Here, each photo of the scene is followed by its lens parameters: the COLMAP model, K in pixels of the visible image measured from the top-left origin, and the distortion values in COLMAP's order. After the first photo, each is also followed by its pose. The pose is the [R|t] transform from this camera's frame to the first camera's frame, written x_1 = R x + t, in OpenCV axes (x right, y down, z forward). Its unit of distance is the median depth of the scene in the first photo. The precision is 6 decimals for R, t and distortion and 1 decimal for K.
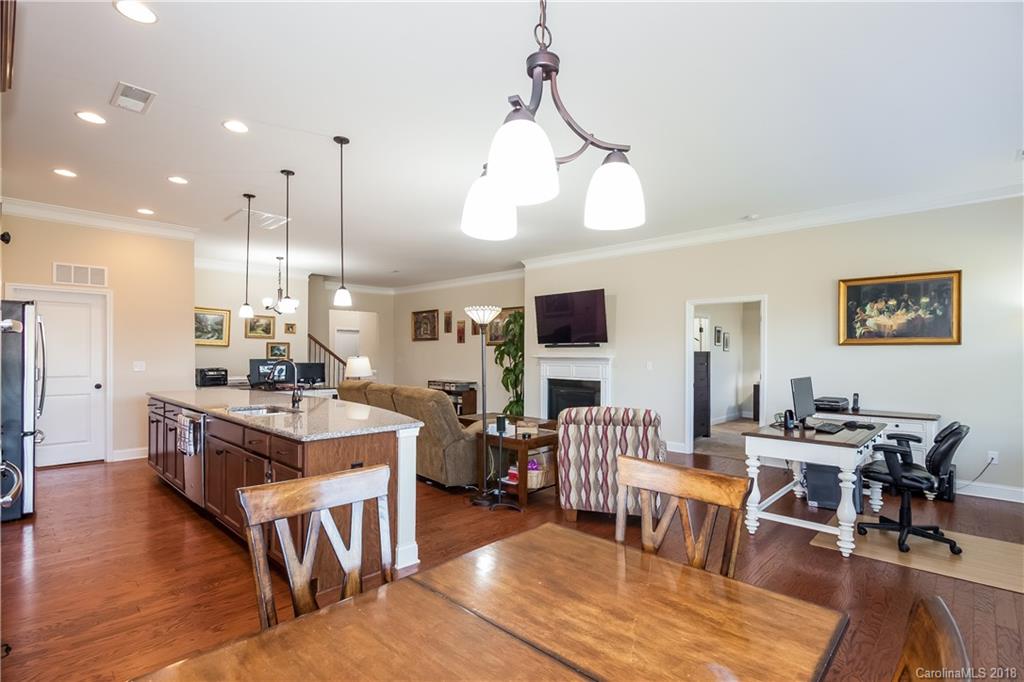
lens RADIAL K [[495.7, 0, 513.5], [0, 495.7, 348.3], [0, 0, 1]] dist [-0.011553, 0.001601]
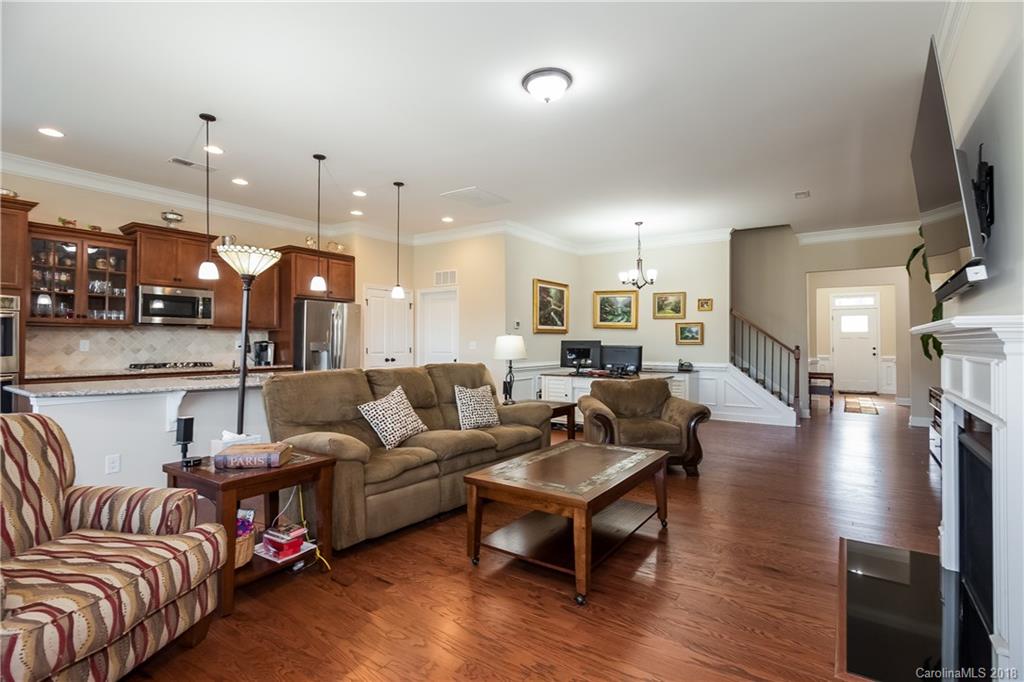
lens RADIAL K [[495.7, 0, 509.3], [0, 495.7, 332.9], [0, 0, 1]] dist [-0.011553, 0.001601]
pose [[0.160729, -0.022504, -0.986742, 0.353611], [0.008869, 0.999733, -0.021355, 0.024434], [0.986959, -0.005319, 0.160885, 0.678463]]
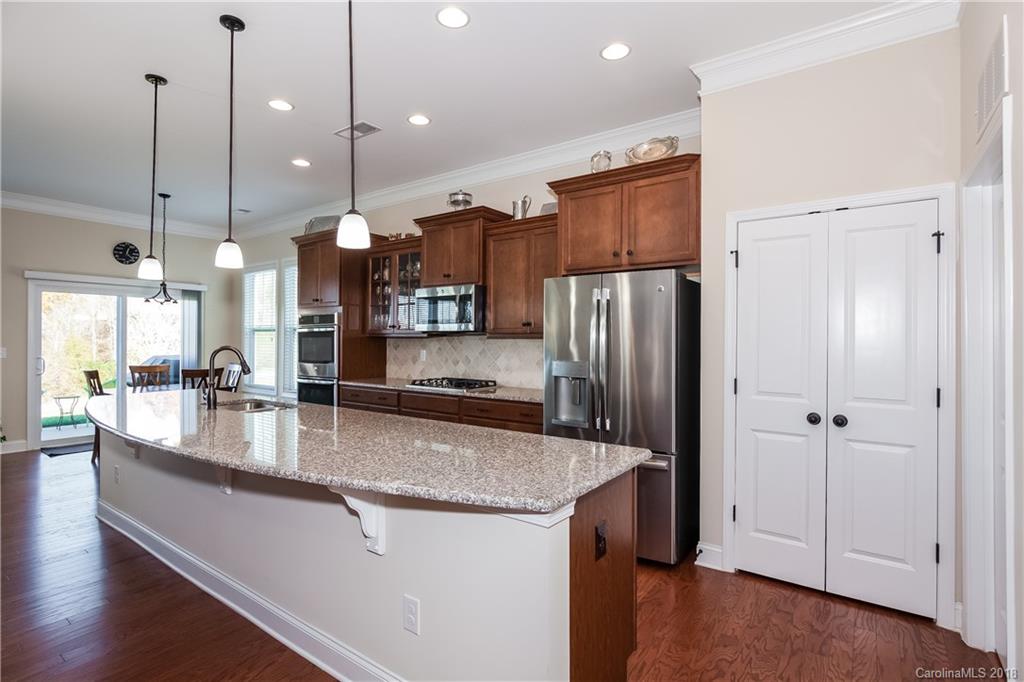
lens RADIAL K [[495.7, 0, 518.5], [0, 495.7, 340.6], [0, 0, 1]] dist [-0.011553, 0.001601]
pose [[-0.989039, -0.005812, -0.147542, -0.396173], [-0.005312, 0.999979, -0.003781, 0.005300], [0.147561, -0.002955, -0.989049, 0.890021]]
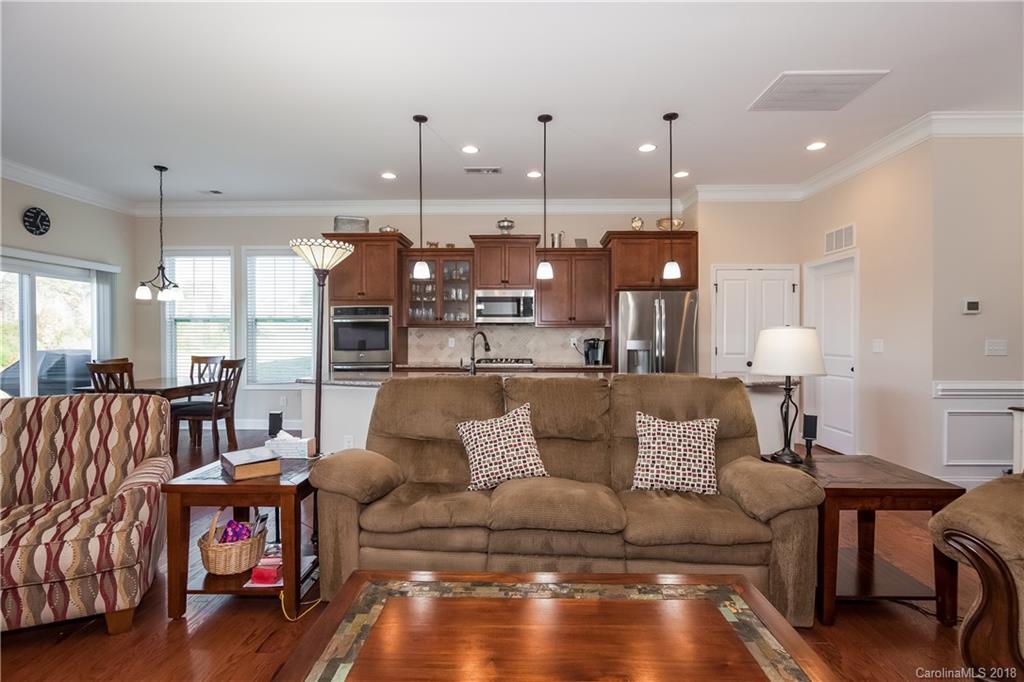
lens RADIAL K [[495.7, 0, 516.9], [0, 495.7, 343.2], [0, 0, 1]] dist [-0.011553, 0.001601]
pose [[-0.739689, 0.002050, -0.672945, 0.091003], [0.002089, 0.999998, 0.000750, 0.023519], [0.672945, -0.000851, -0.739692, 0.897689]]
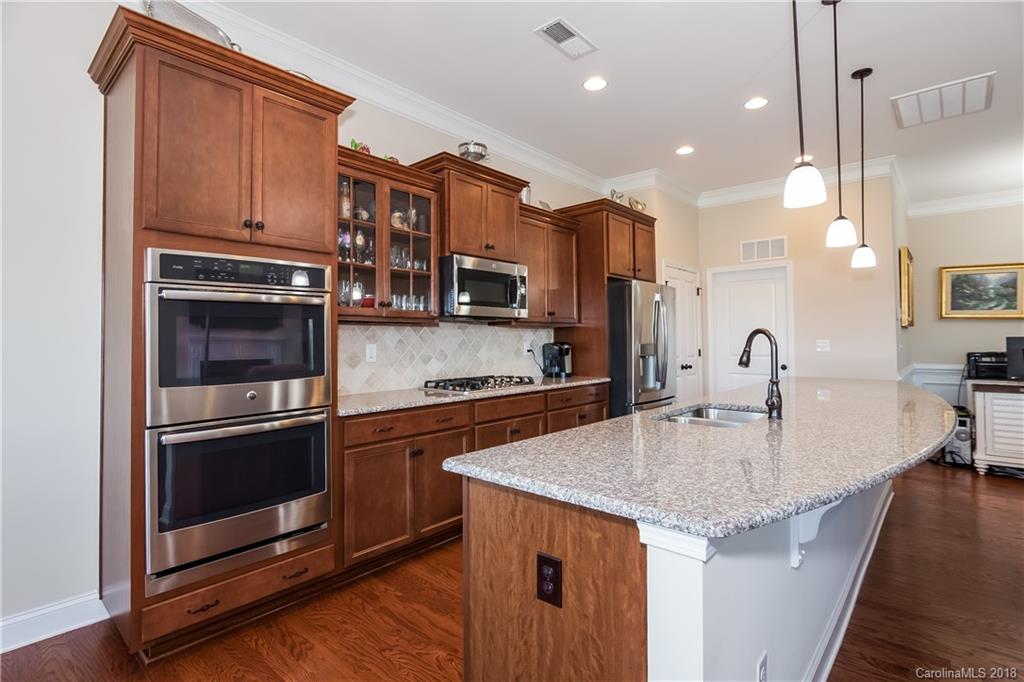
lens RADIAL K [[495.7, 0, 504.0], [0, 495.7, 333.5], [0, 0, 1]] dist [-0.011553, 0.001601]
pose [[0.036136, -0.018960, -0.999167, 0.038716], [0.017976, 0.999671, -0.018319, 0.016021], [0.999185, -0.017299, 0.036465, 0.328186]]
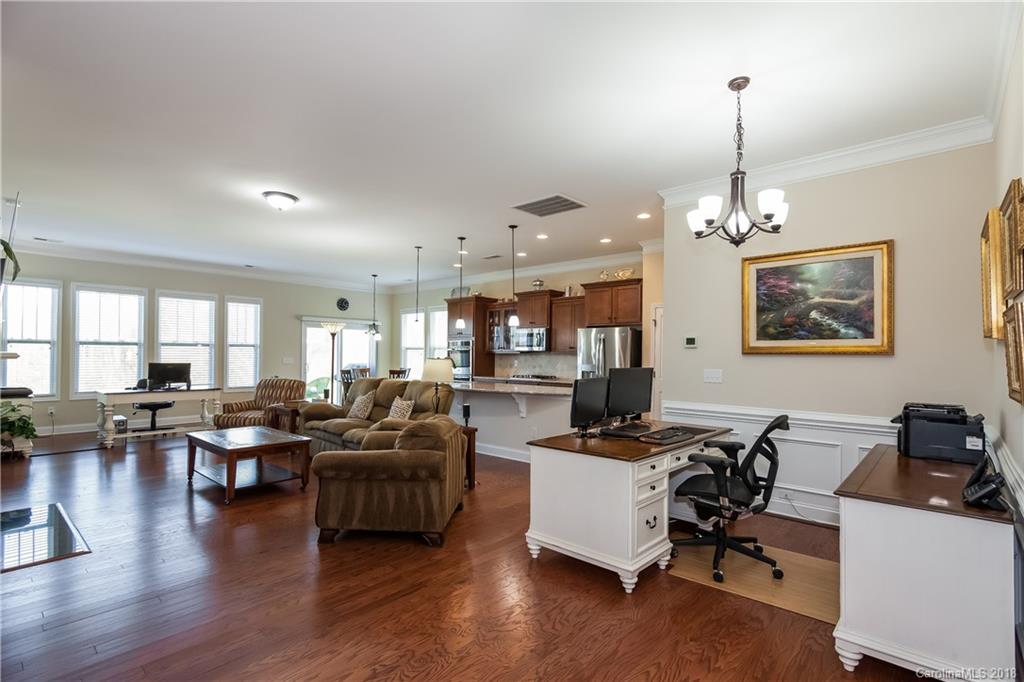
lens RADIAL K [[495.7, 0, 513.2], [0, 495.7, 345.9], [0, 0, 1]] dist [-0.011553, 0.001601]
pose [[-0.999490, -0.014964, -0.028201, -0.327608], [-0.014167, 0.999501, -0.028249, 0.014167], [0.028610, -0.027835, -0.999203, 1.432380]]
